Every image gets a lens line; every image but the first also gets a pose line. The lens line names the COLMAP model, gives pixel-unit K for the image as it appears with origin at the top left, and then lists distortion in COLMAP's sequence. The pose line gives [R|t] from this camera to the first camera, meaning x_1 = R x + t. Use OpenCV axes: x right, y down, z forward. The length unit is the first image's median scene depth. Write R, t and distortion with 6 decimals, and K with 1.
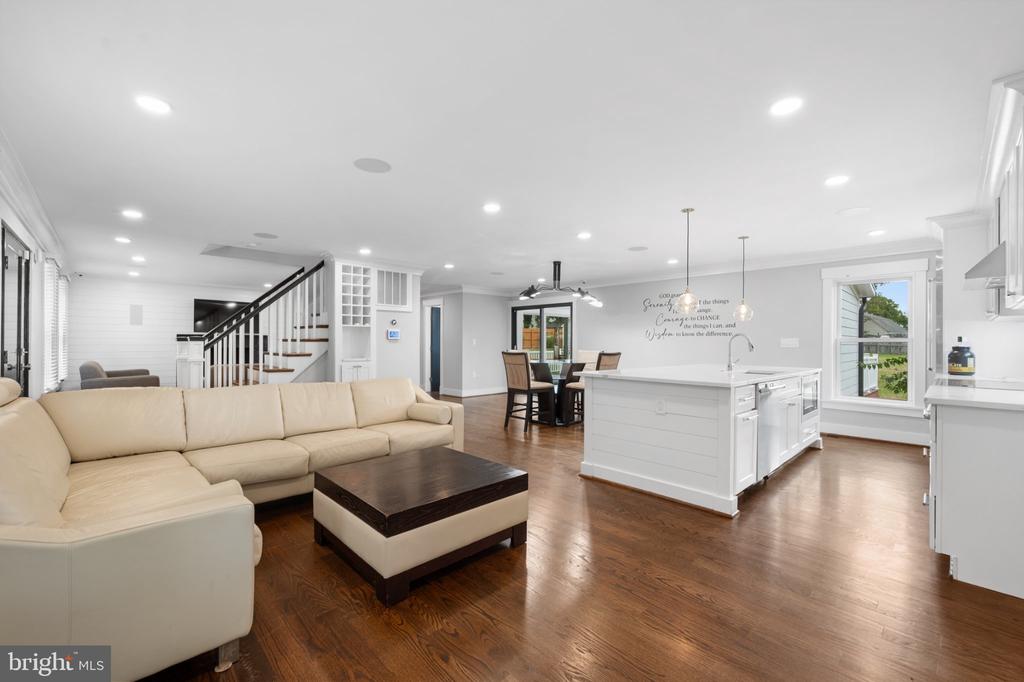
lens RADIAL K [[421.0, 0, 512.0], [0, 421.0, 341.0], [0, 0, 1]] dist [0.001083, 0.000077]
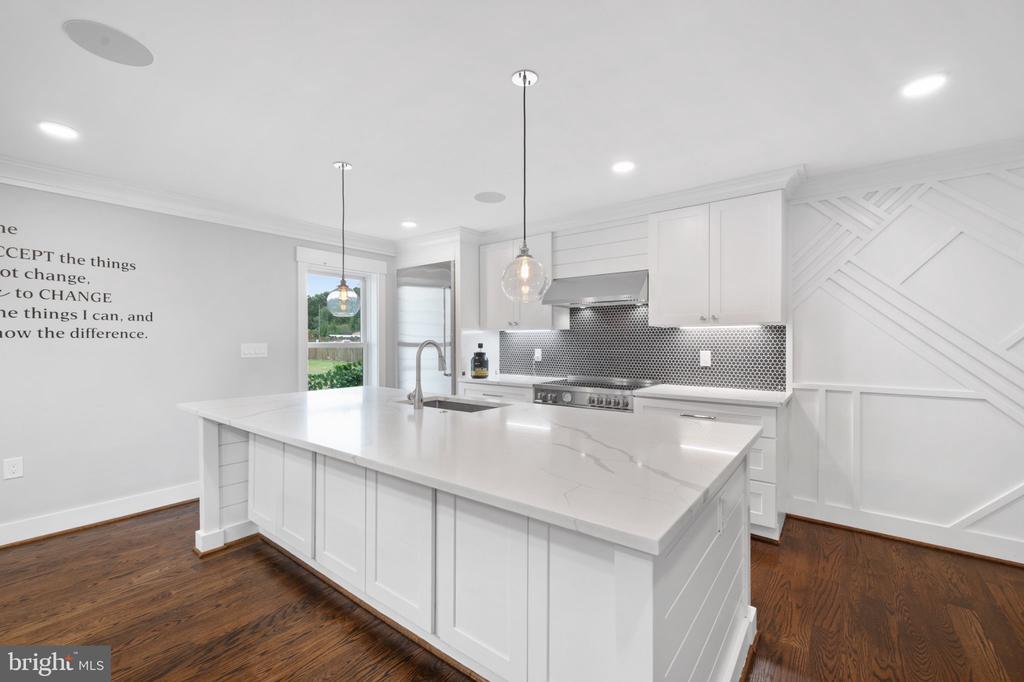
lens RADIAL K [[421.0, 0, 512.0], [0, 421.0, 341.0], [0, 0, 1]] dist [0.001083, 0.000077]
pose [[-0.146193, -0.006373, 0.989236, -0.027833], [-0.004035, 0.999975, 0.005845, -0.013789], [-0.989248, -0.003137, -0.146215, 0.638391]]
